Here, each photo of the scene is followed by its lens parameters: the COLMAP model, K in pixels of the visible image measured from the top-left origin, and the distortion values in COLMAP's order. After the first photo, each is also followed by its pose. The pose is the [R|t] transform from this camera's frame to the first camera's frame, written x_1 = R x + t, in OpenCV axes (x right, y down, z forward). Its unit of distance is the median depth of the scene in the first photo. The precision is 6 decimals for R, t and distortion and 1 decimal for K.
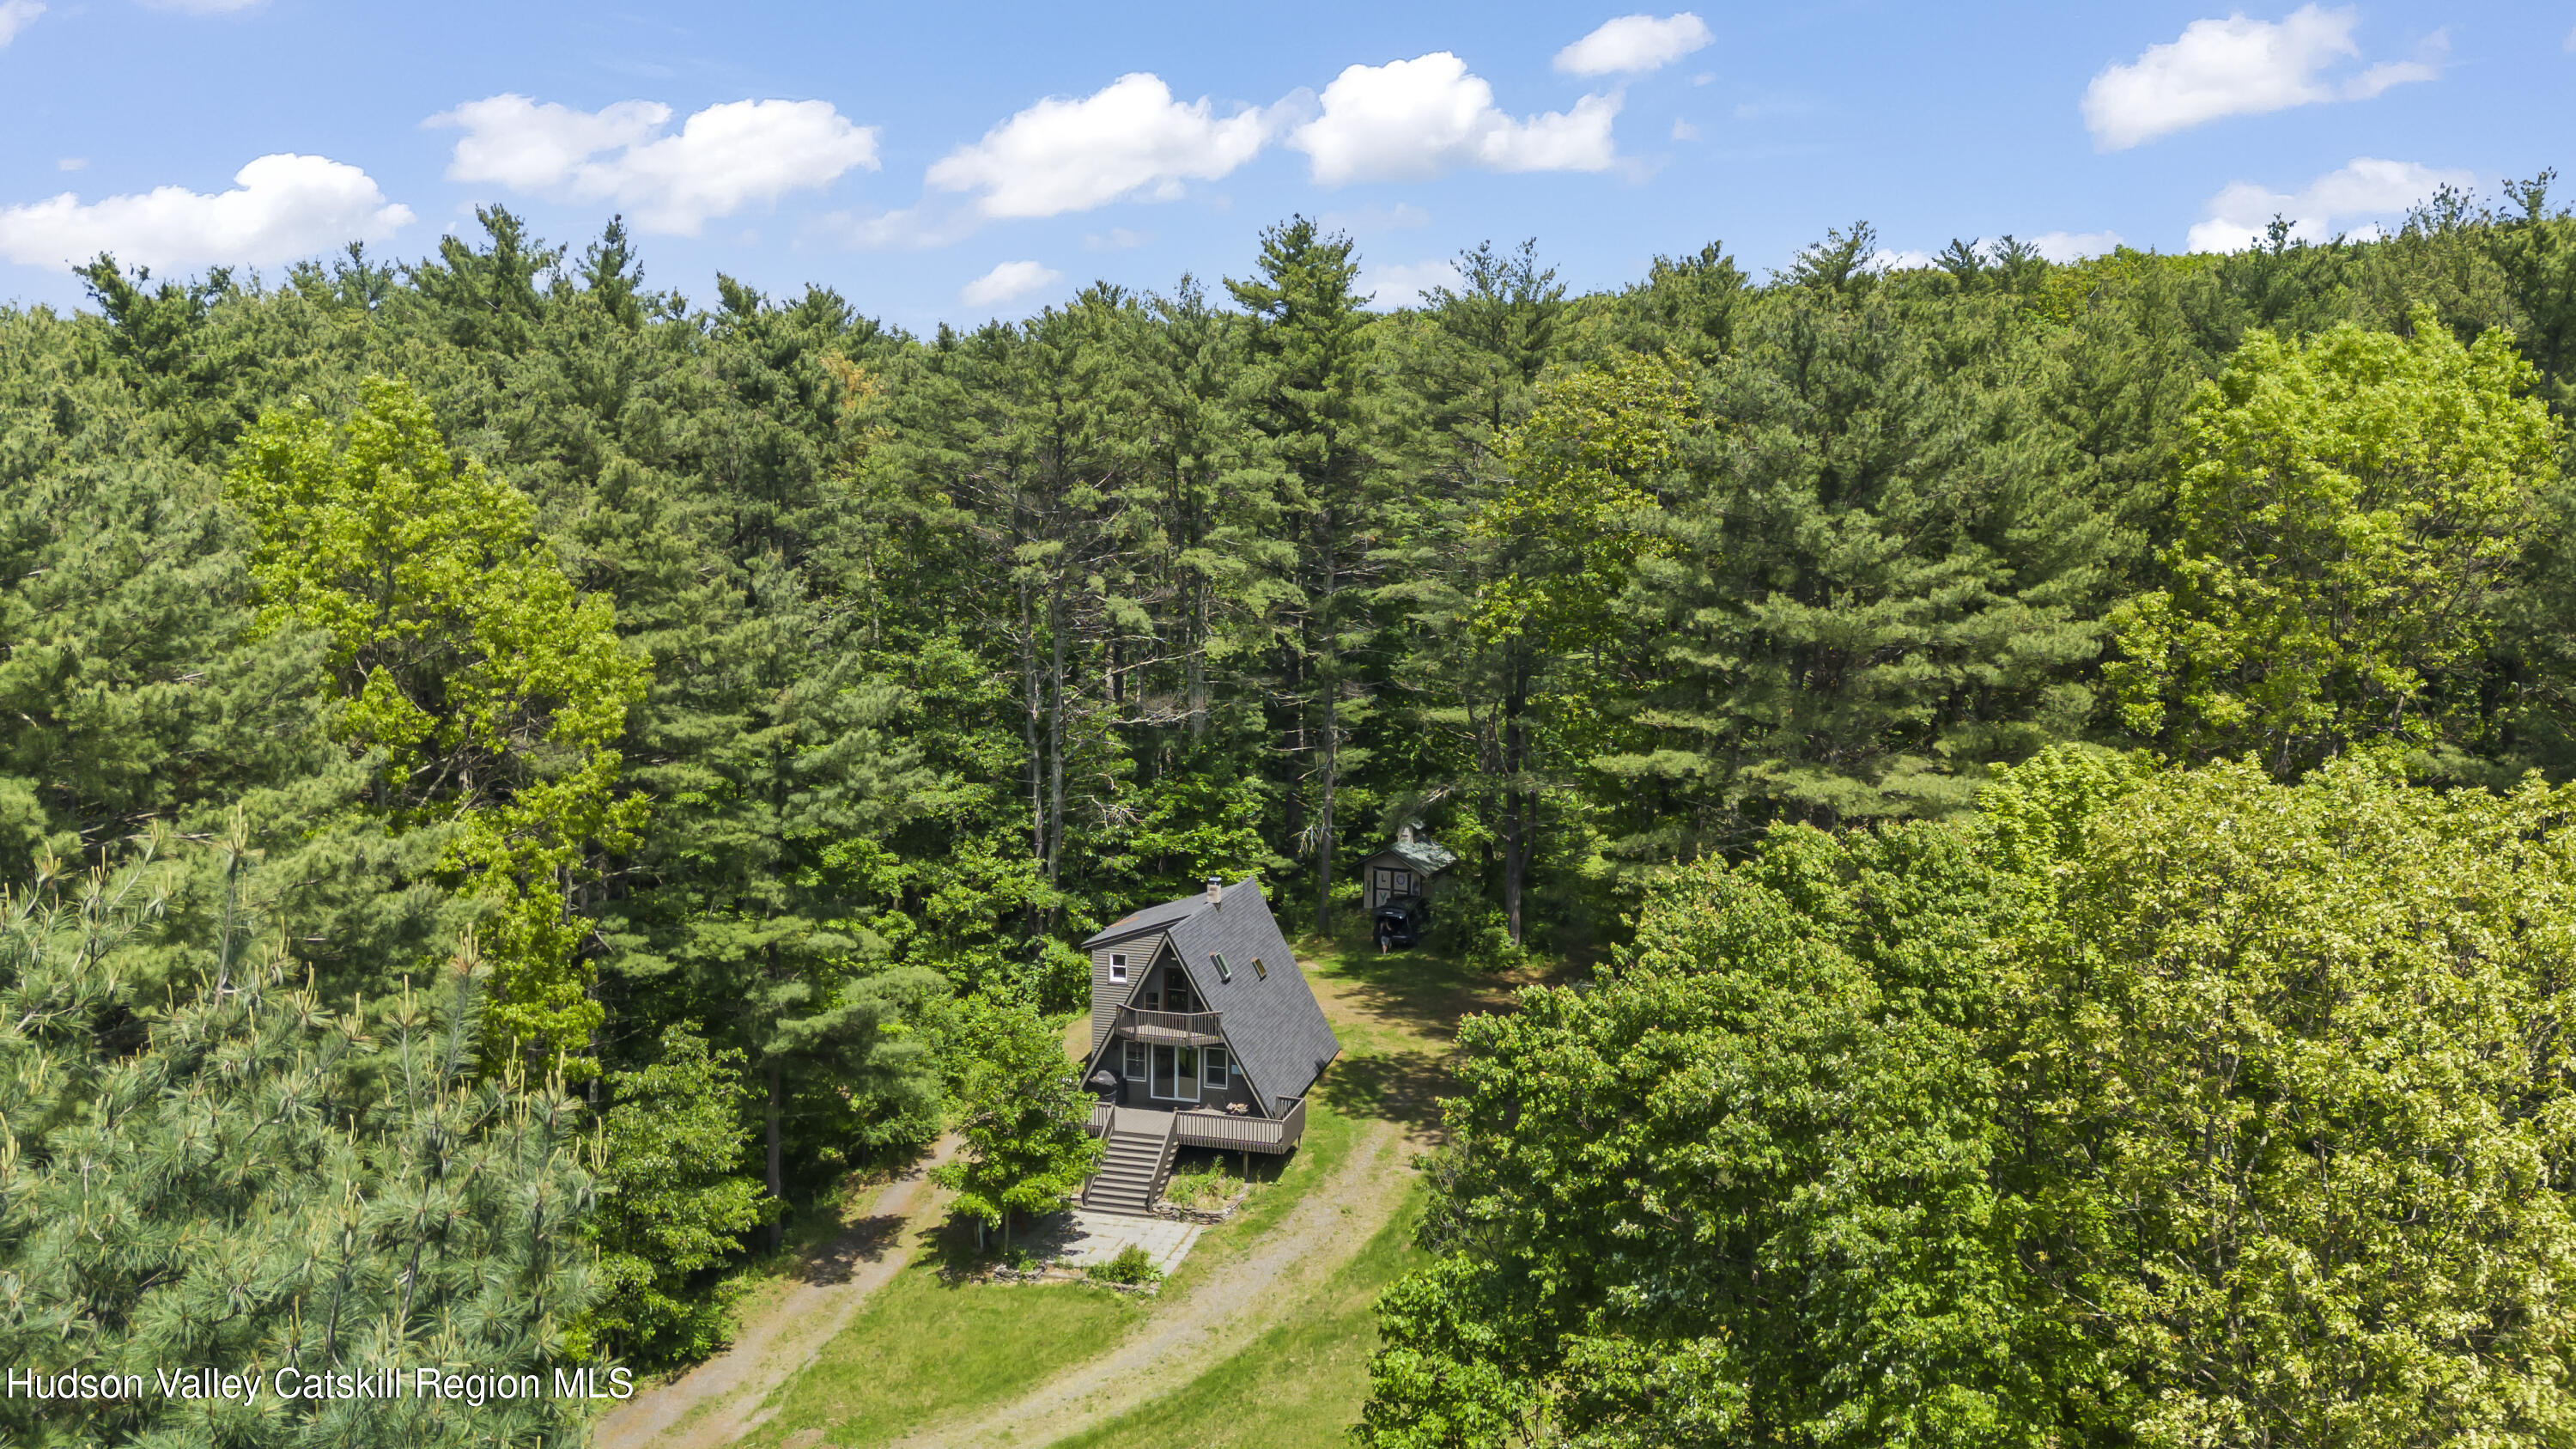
lens RADIAL K [[1889.5, 0, 1280.2], [0, 1889.5, 719.0], [0, 0, 1]] dist [0.050439, -0.033025]
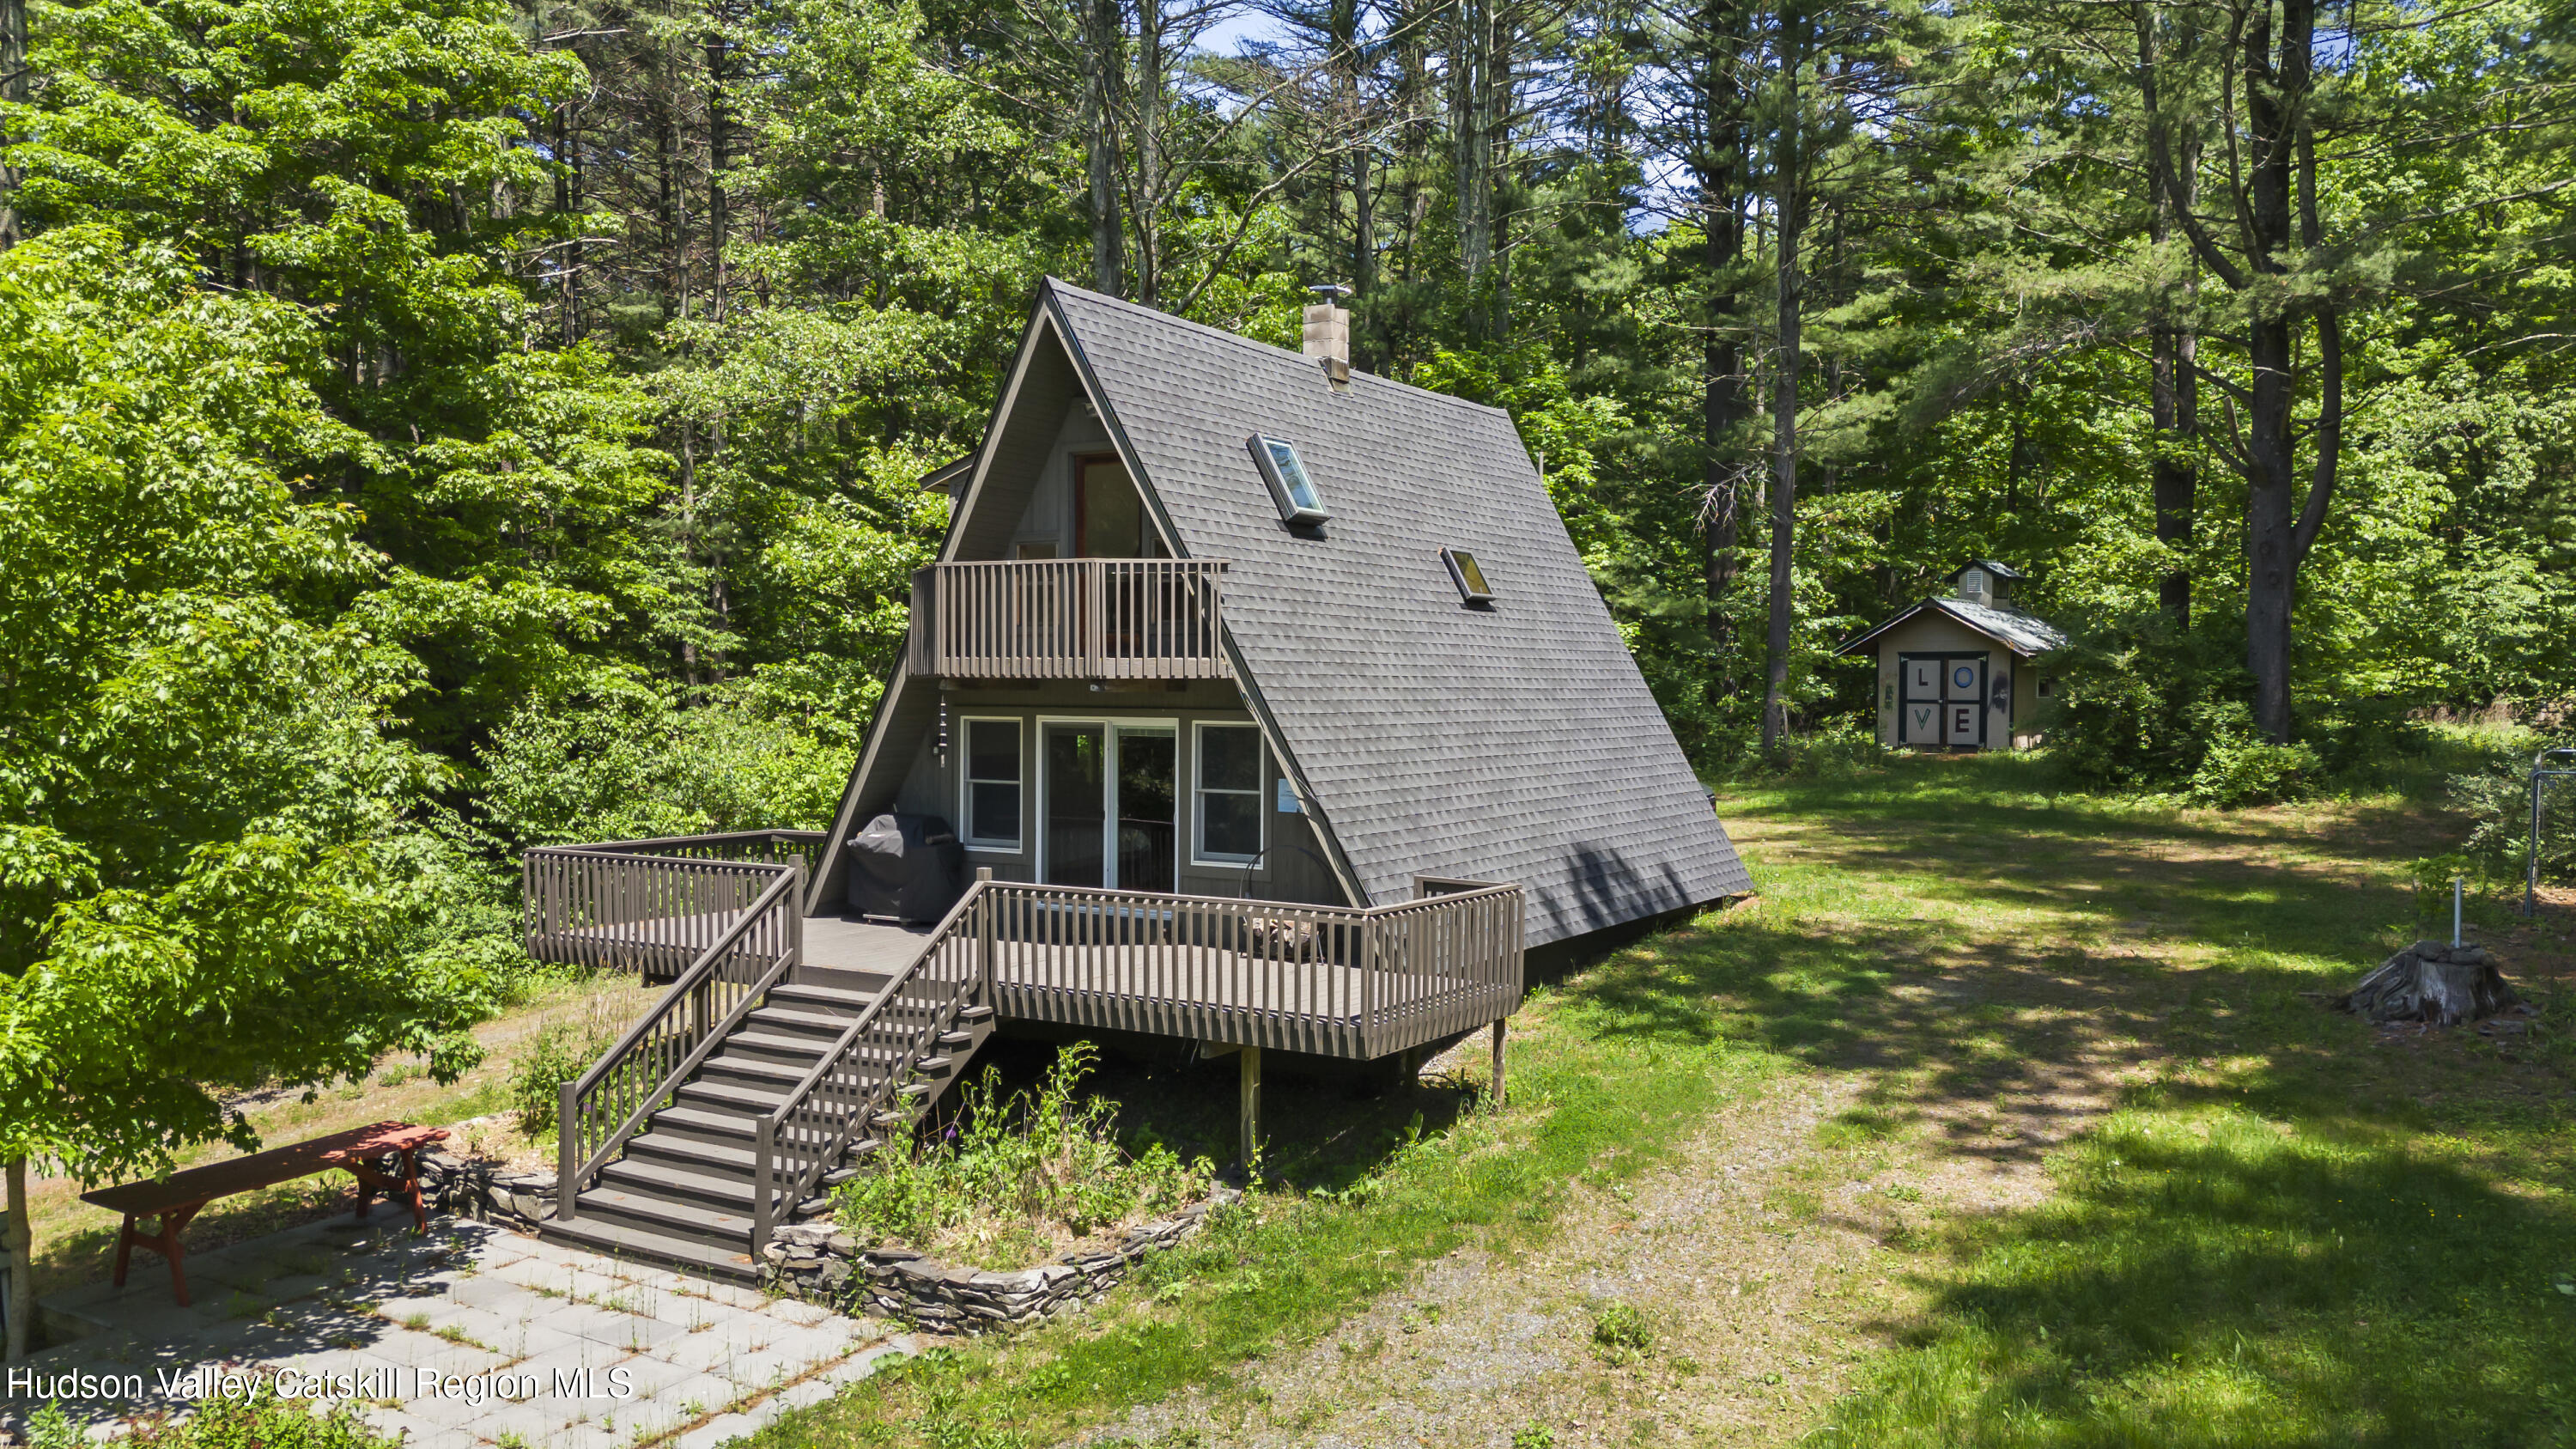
lens RADIAL K [[1889.5, 0, 1293.3], [0, 1889.5, 721.6], [0, 0, 1]] dist [0.050439, -0.033025]
pose [[0.959210, -0.005519, -0.282641, 0.058426], [-0.019738, 0.996062, -0.086432, 0.208312], [0.282005, 0.088485, 0.955324, 0.774015]]
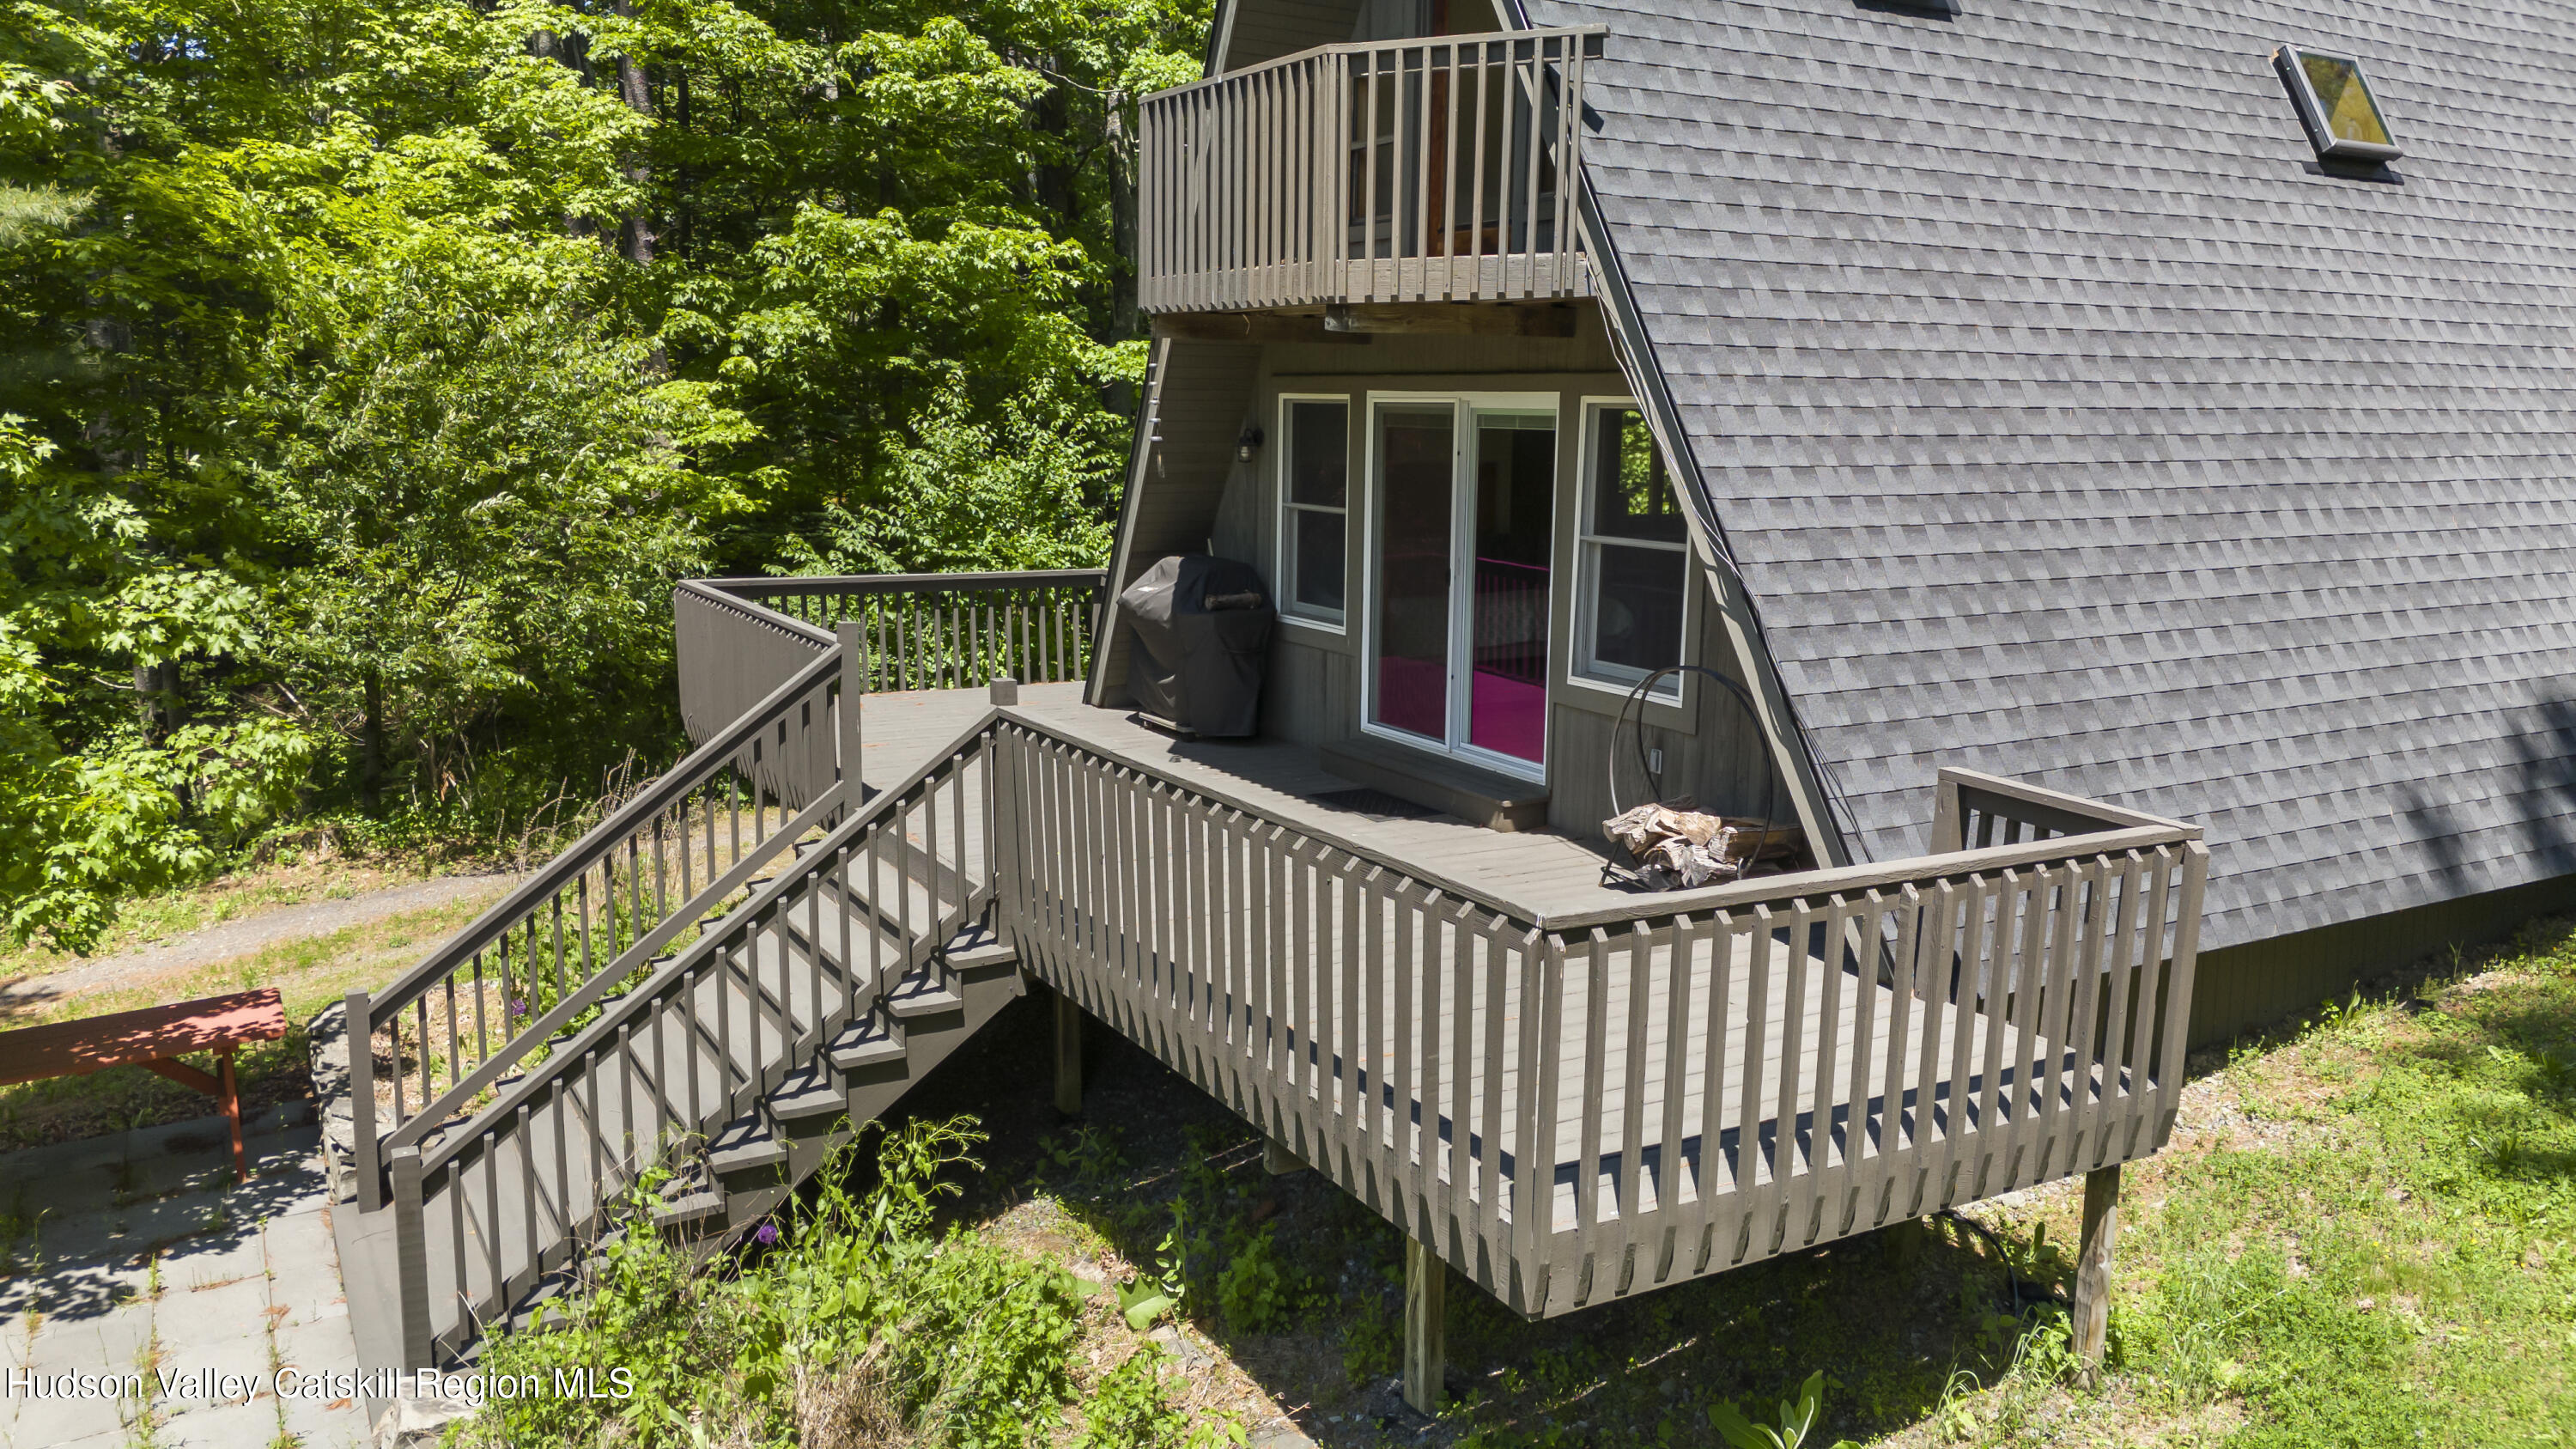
lens RADIAL K [[1889.5, 0, 1284.9], [0, 1889.5, 736.9], [0, 0, 1]] dist [0.050439, -0.033025]
pose [[0.711911, 0.118064, -0.692274, 0.048483], [-0.074802, 0.992907, 0.092412, 0.197211], [0.698274, -0.014006, 0.715693, 0.931968]]
